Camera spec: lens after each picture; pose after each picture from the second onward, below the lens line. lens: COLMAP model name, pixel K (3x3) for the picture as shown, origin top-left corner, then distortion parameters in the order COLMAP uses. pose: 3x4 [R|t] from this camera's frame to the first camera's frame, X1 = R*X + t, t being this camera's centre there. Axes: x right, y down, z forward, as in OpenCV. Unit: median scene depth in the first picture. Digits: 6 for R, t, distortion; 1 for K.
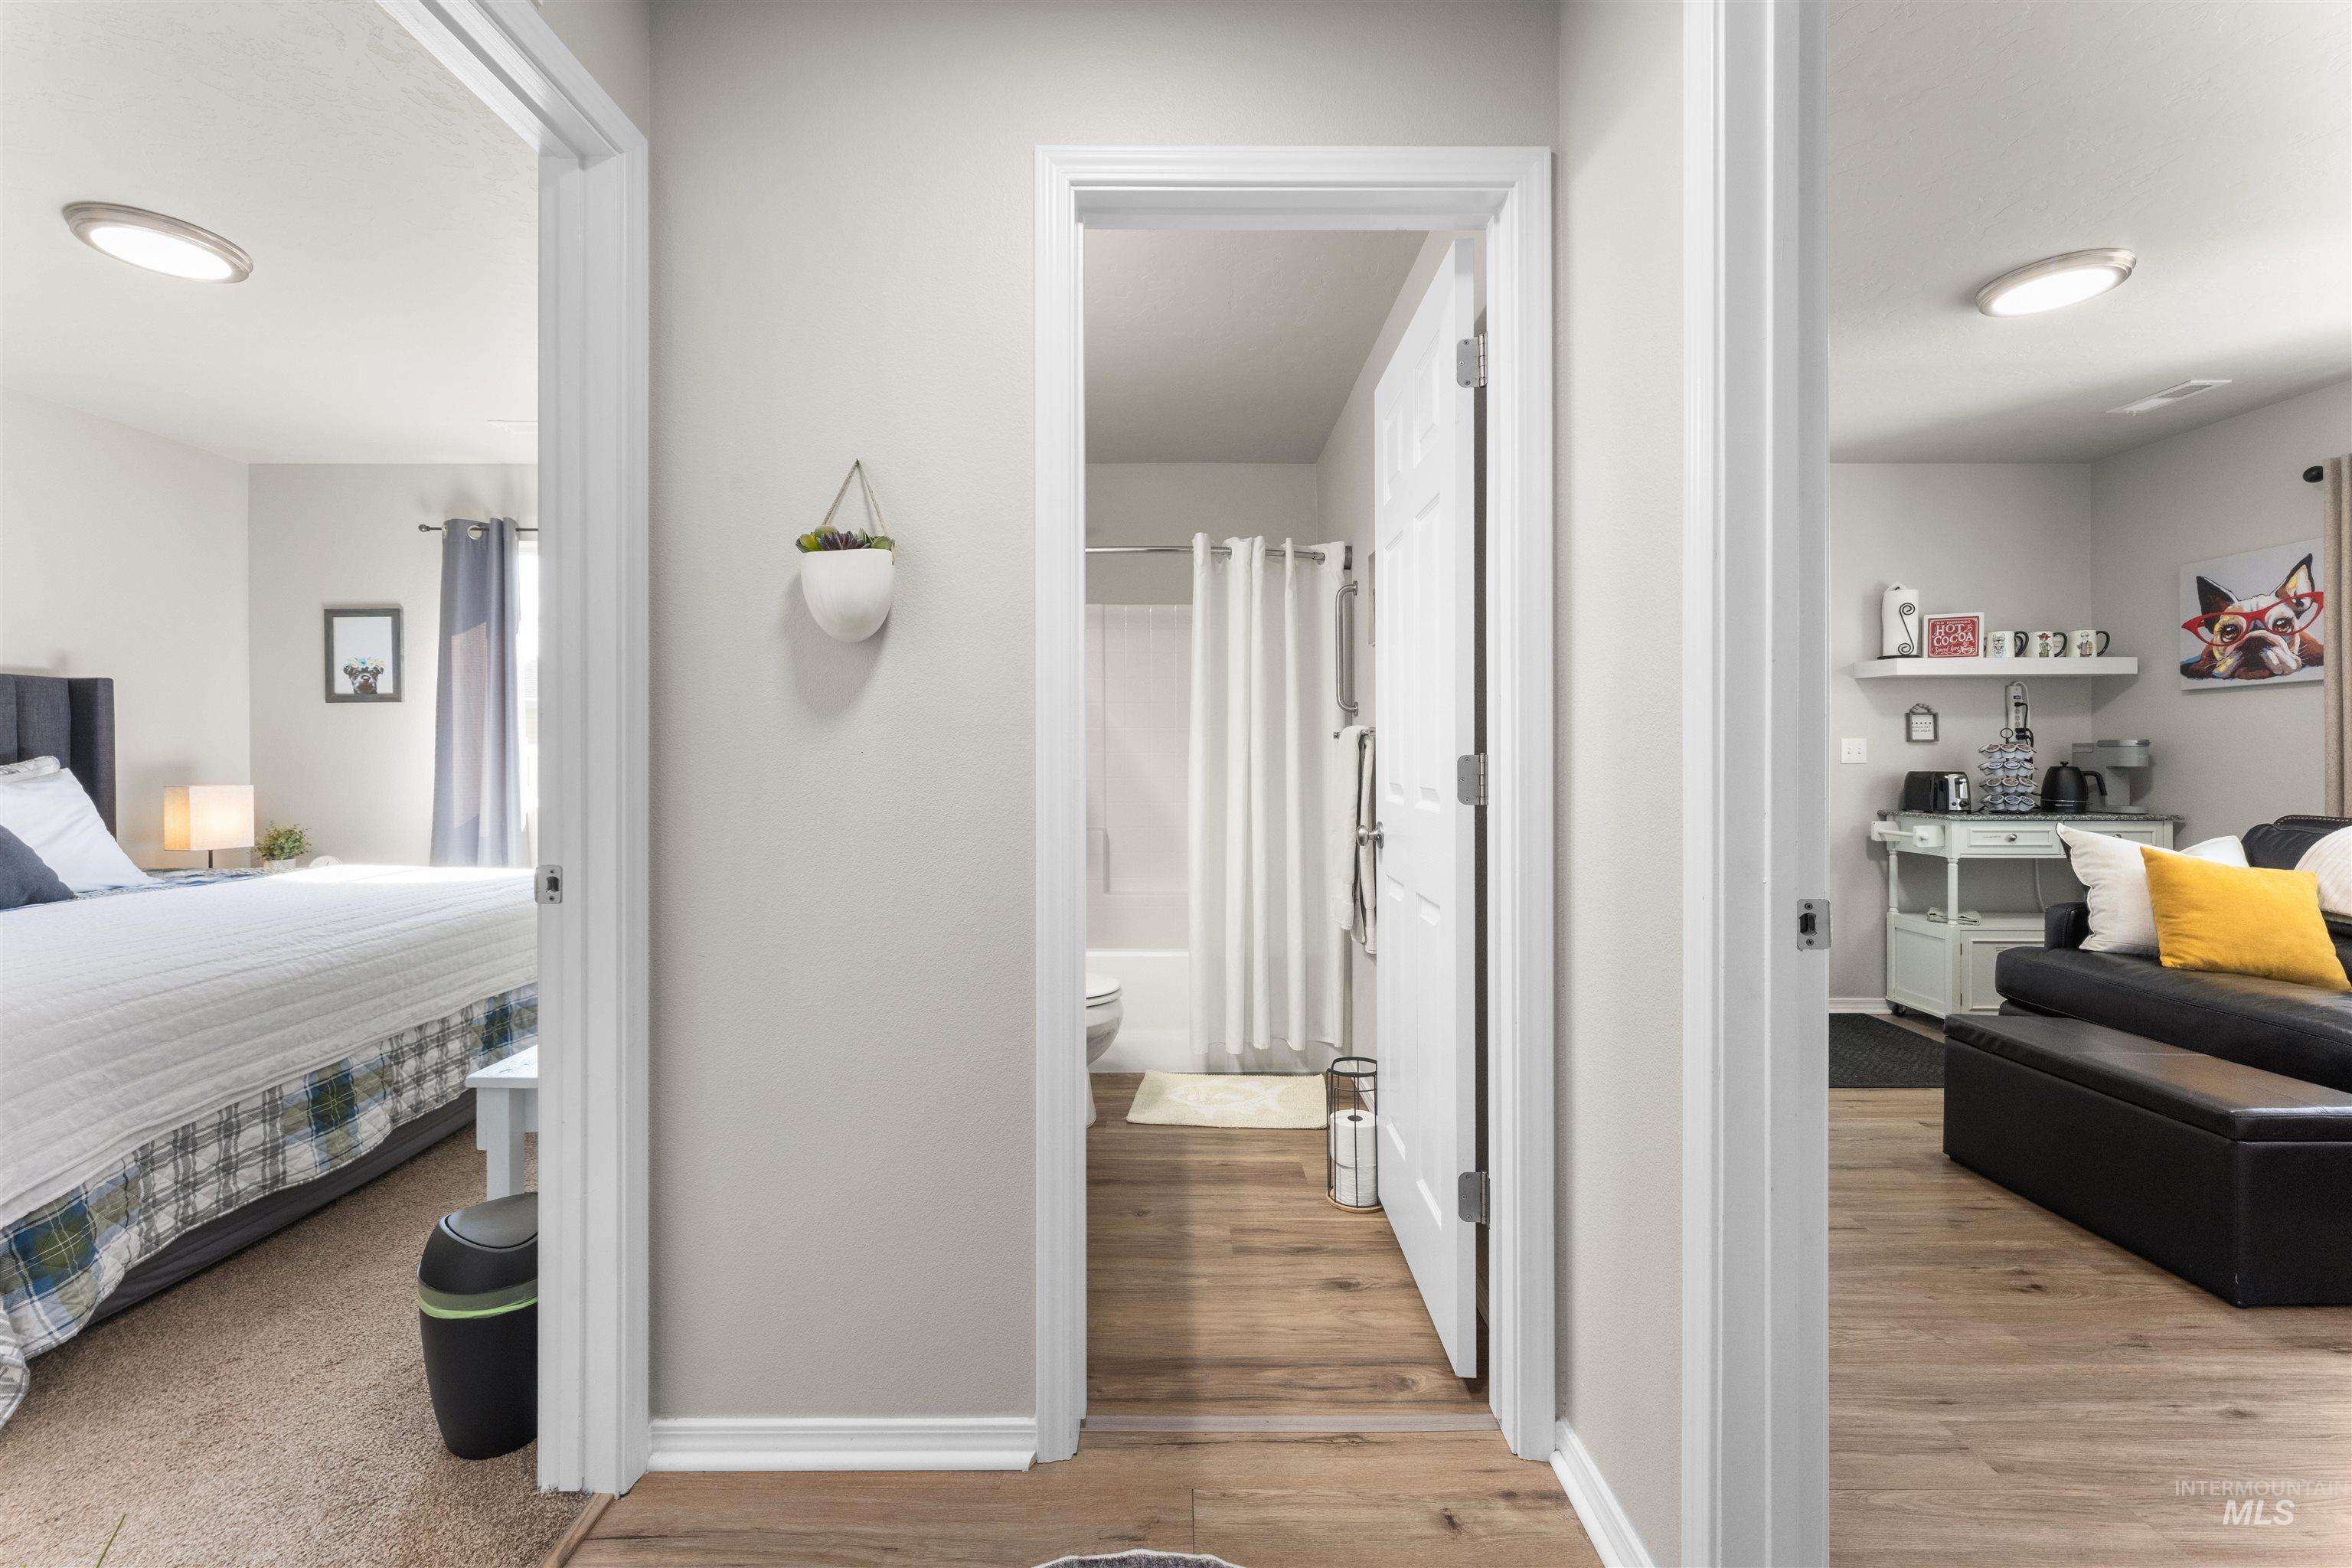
lens RADIAL K [[943.7, 0, 1179.7], [0, 943.7, 755.9], [0, 0, 1]] dist [0.001785, -0.000511]
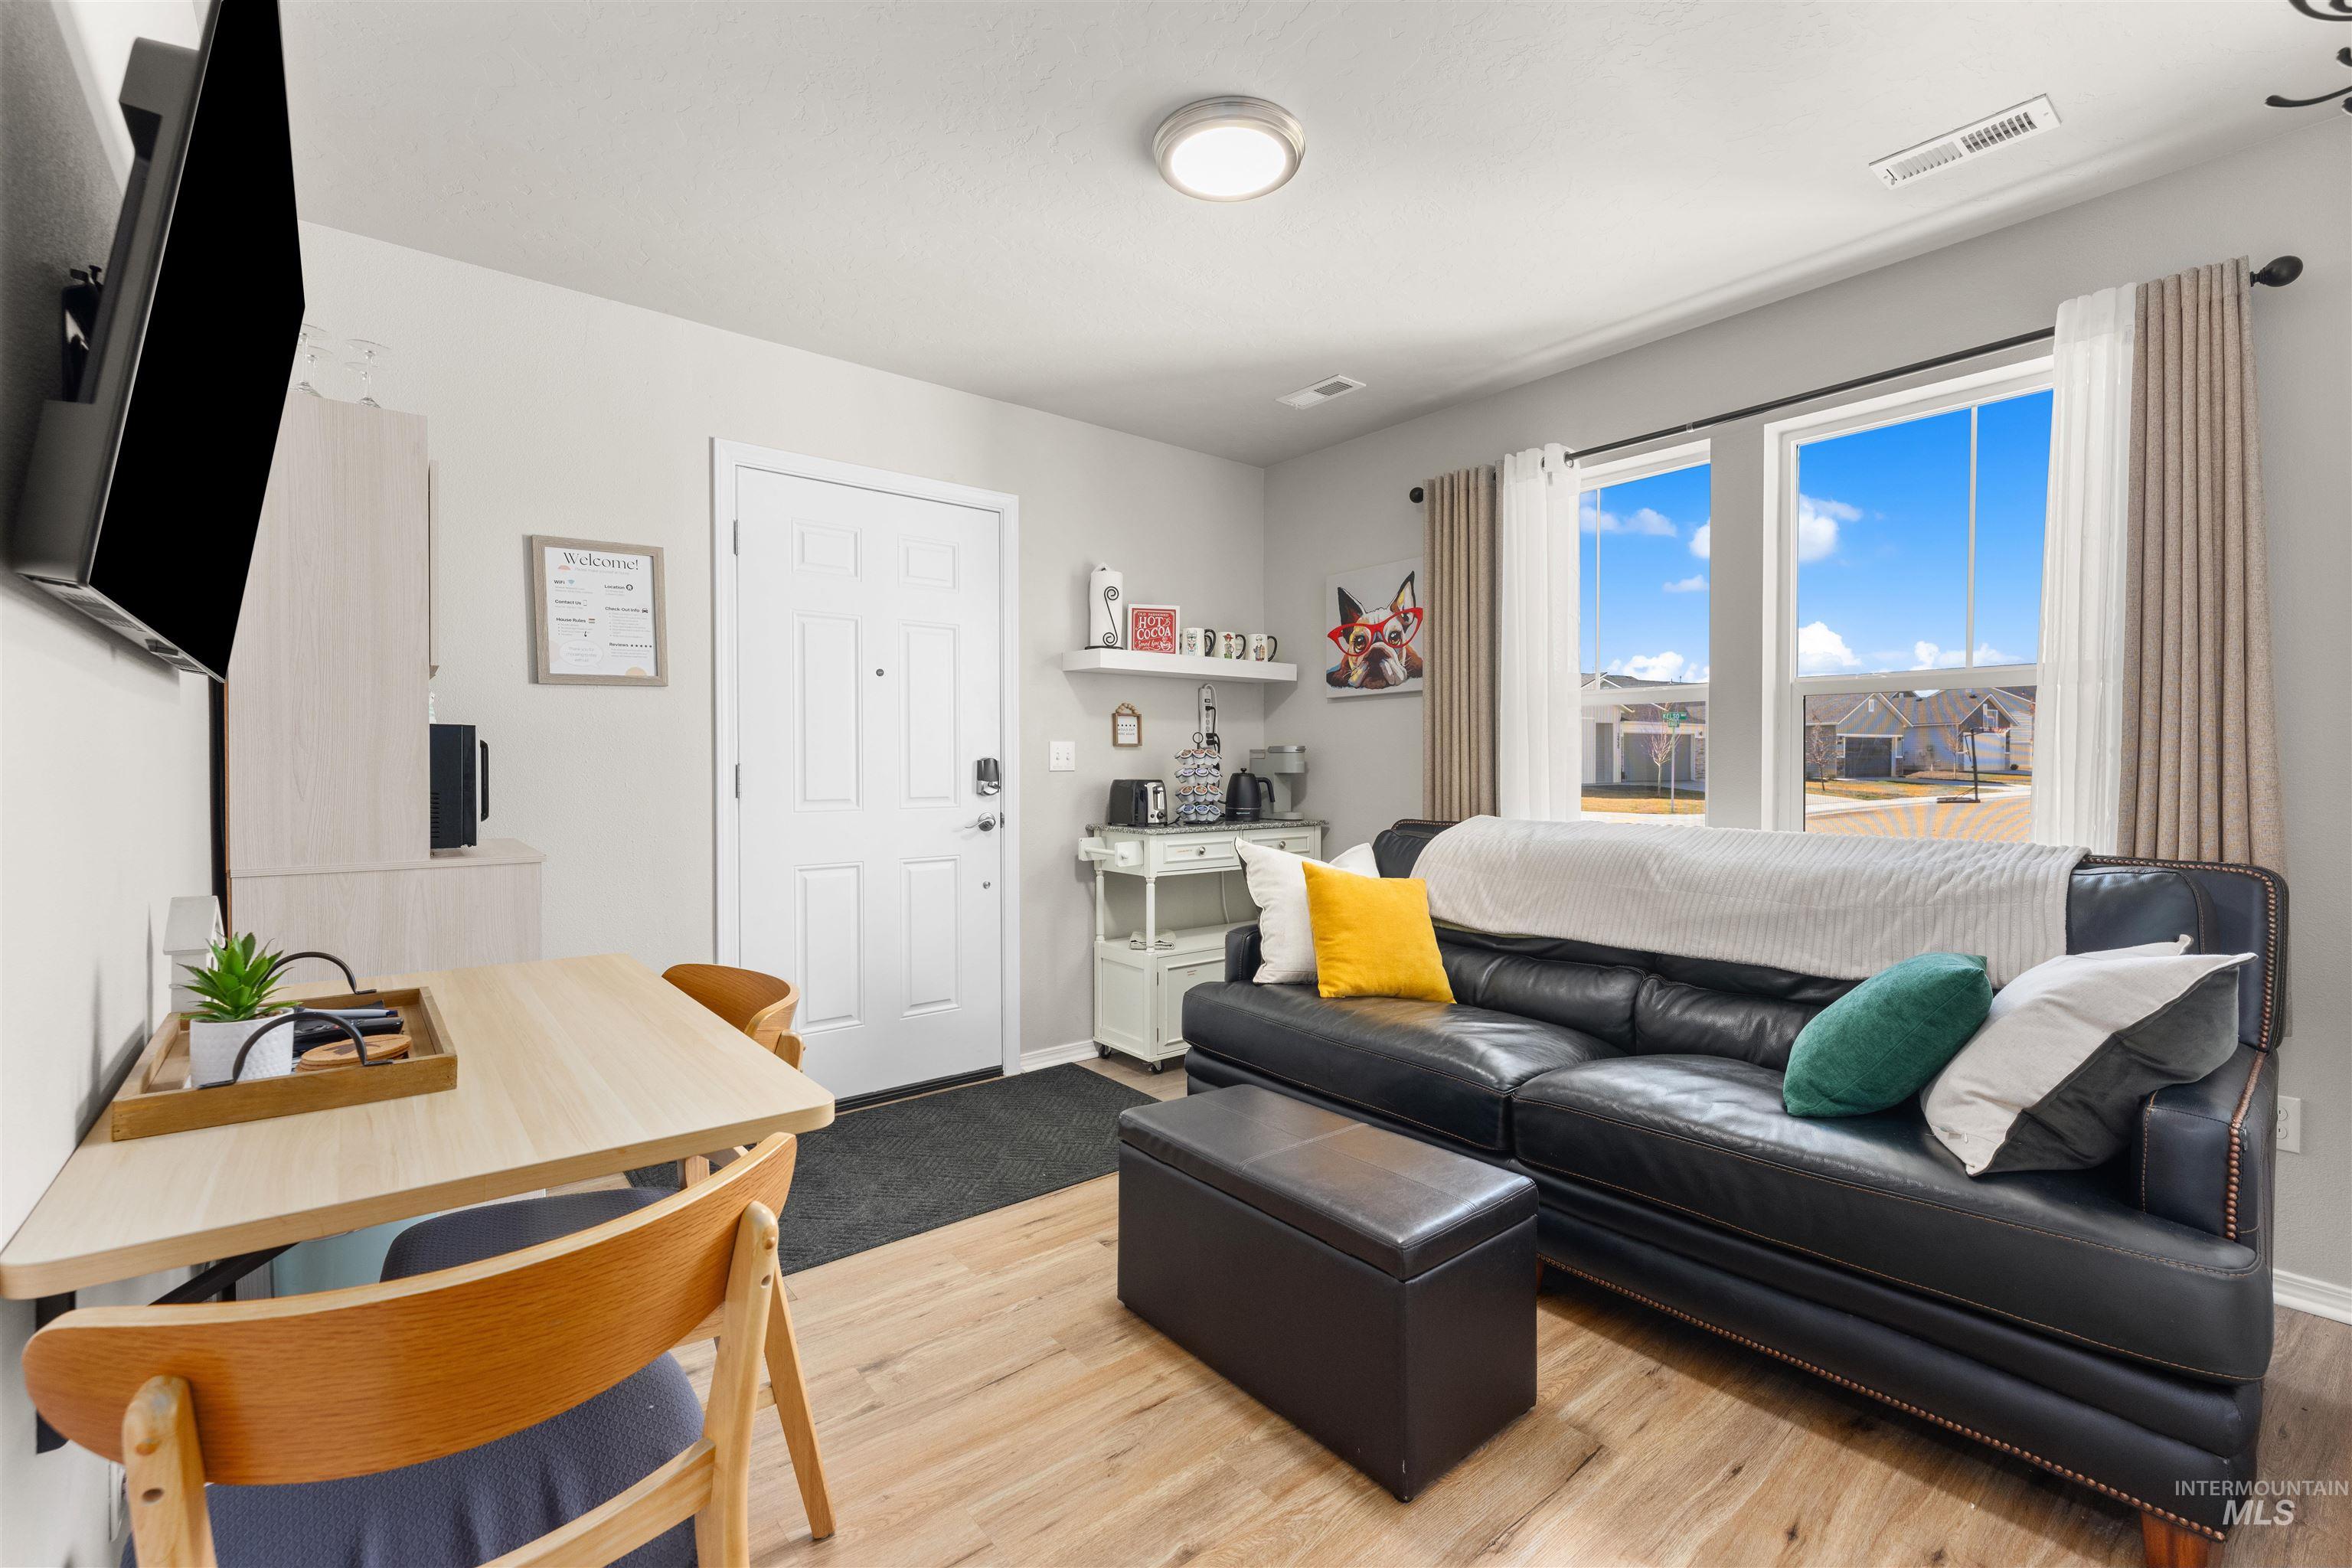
lens RADIAL K [[1002.7, 0, 1176.8], [0, 1002.7, 776.1], [0, 0, 1]] dist [0.000088, 0.000048]
pose [[0.776746, -0.007406, 0.629771, 0.252527], [-0.001030, 0.999915, 0.013029, 0.001105], [-0.629814, -0.010768, 0.776672, 0.261900]]
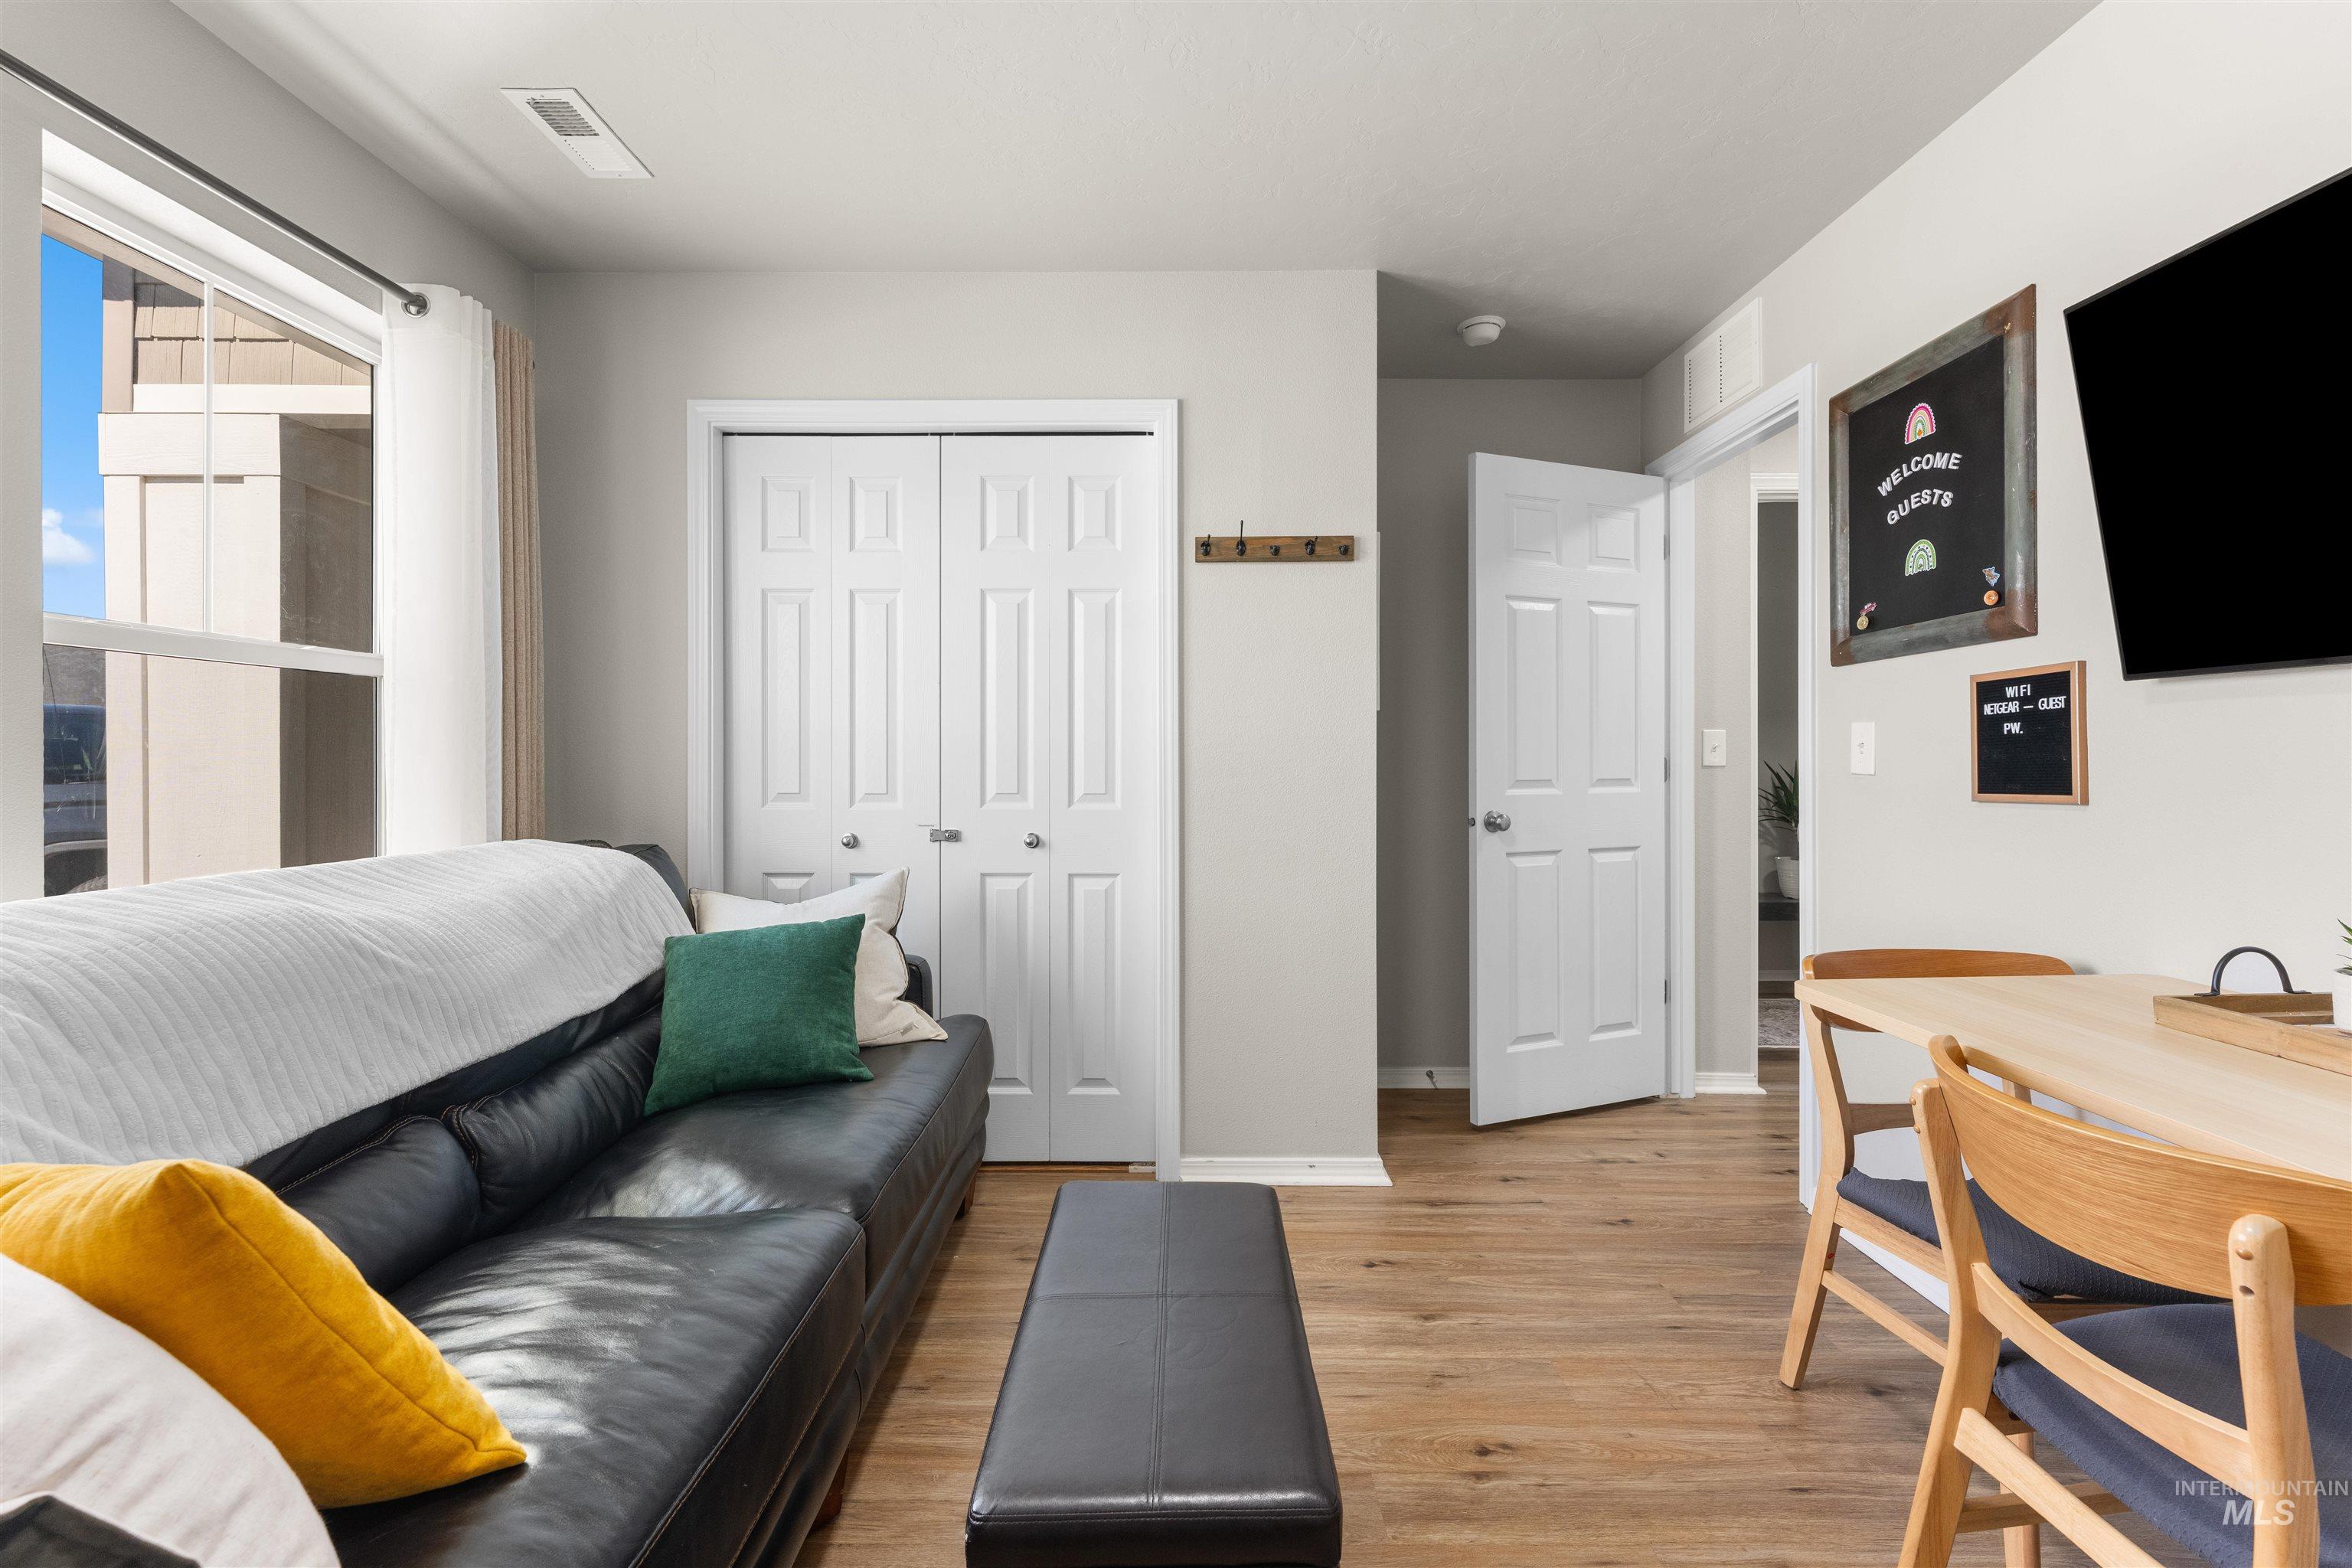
lens RADIAL K [[1002.7, 0, 1167.5], [0, 1002.7, 767.6], [0, 0, 1]] dist [0.000088, 0.000048]
pose [[-0.999961, 0.001315, 0.008689, 0.620056], [0.001319, 0.999999, 0.000498, 0.004431], [-0.008689, 0.000509, -0.999962, 0.973888]]
